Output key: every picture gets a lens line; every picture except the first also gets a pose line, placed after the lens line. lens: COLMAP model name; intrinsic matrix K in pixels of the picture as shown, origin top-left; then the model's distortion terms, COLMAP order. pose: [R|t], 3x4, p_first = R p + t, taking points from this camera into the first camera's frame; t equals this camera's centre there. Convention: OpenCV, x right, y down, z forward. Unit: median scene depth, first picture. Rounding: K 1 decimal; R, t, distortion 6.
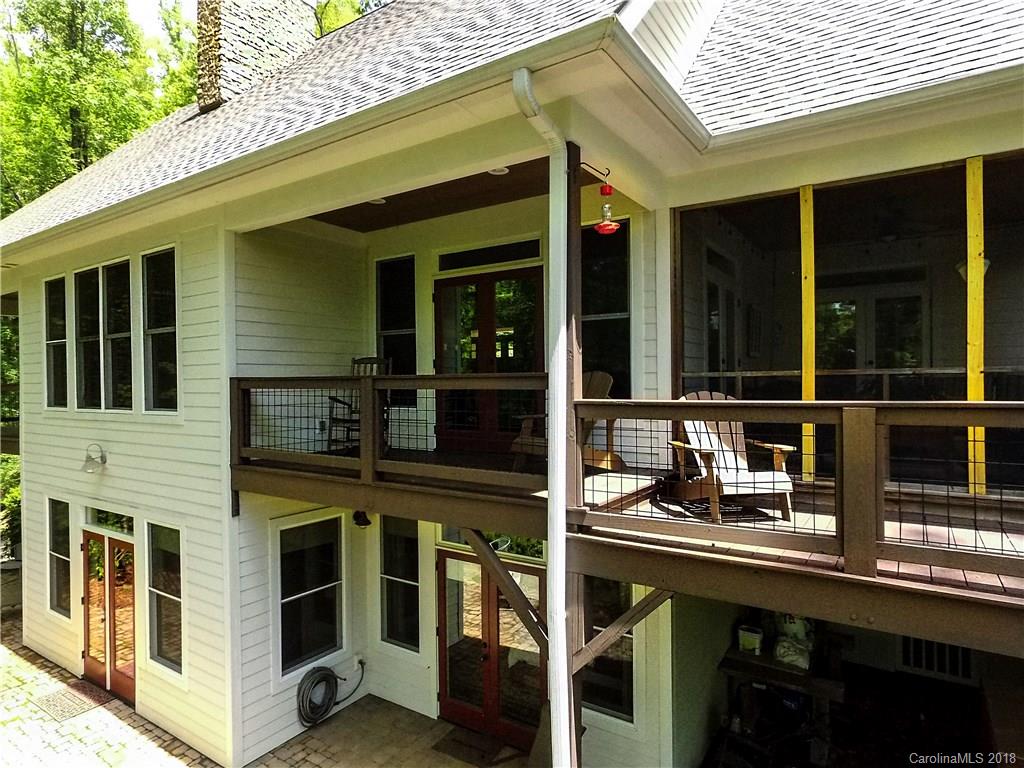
lens RADIAL K [[602.3, 0, 521.3], [0, 602.3, 389.7], [0, 0, 1]] dist [0.004399, 0.001705]
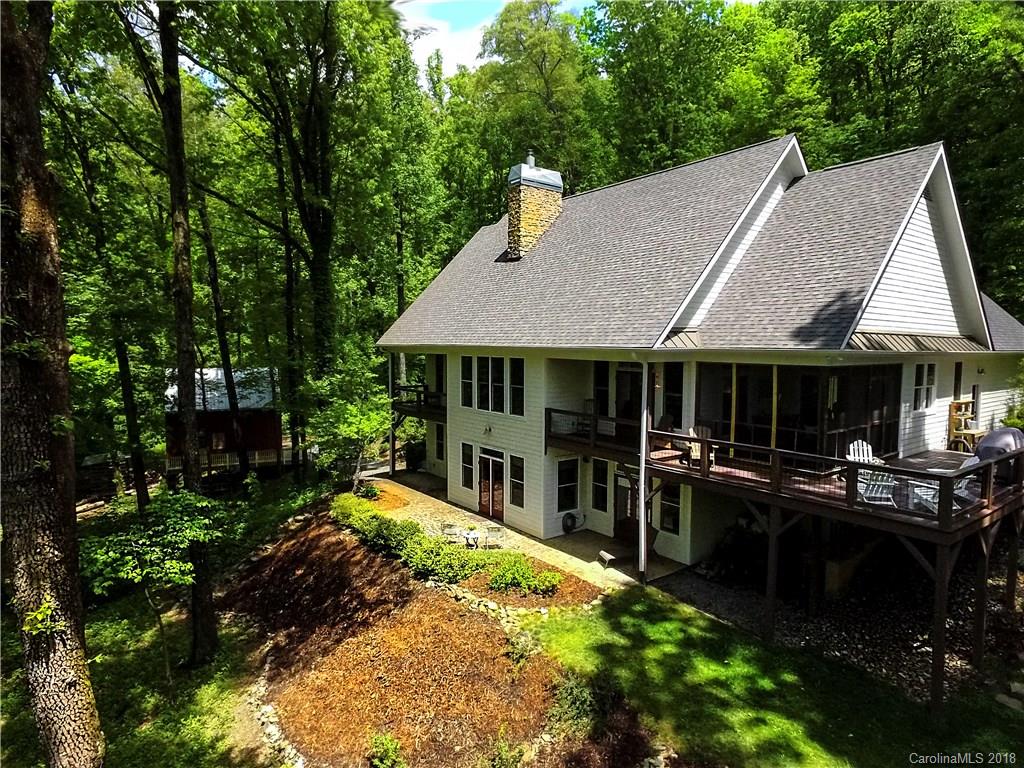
lens RADIAL K [[602.3, 0, 515.1], [0, 602.3, 384.9], [0, 0, 1]] dist [0.004399, 0.001705]
pose [[0.942817, 0.036333, -0.331324, 0.308023], [-0.016232, 0.997867, 0.063236, -0.279264], [0.332915, -0.054242, 0.941396, -1.595644]]
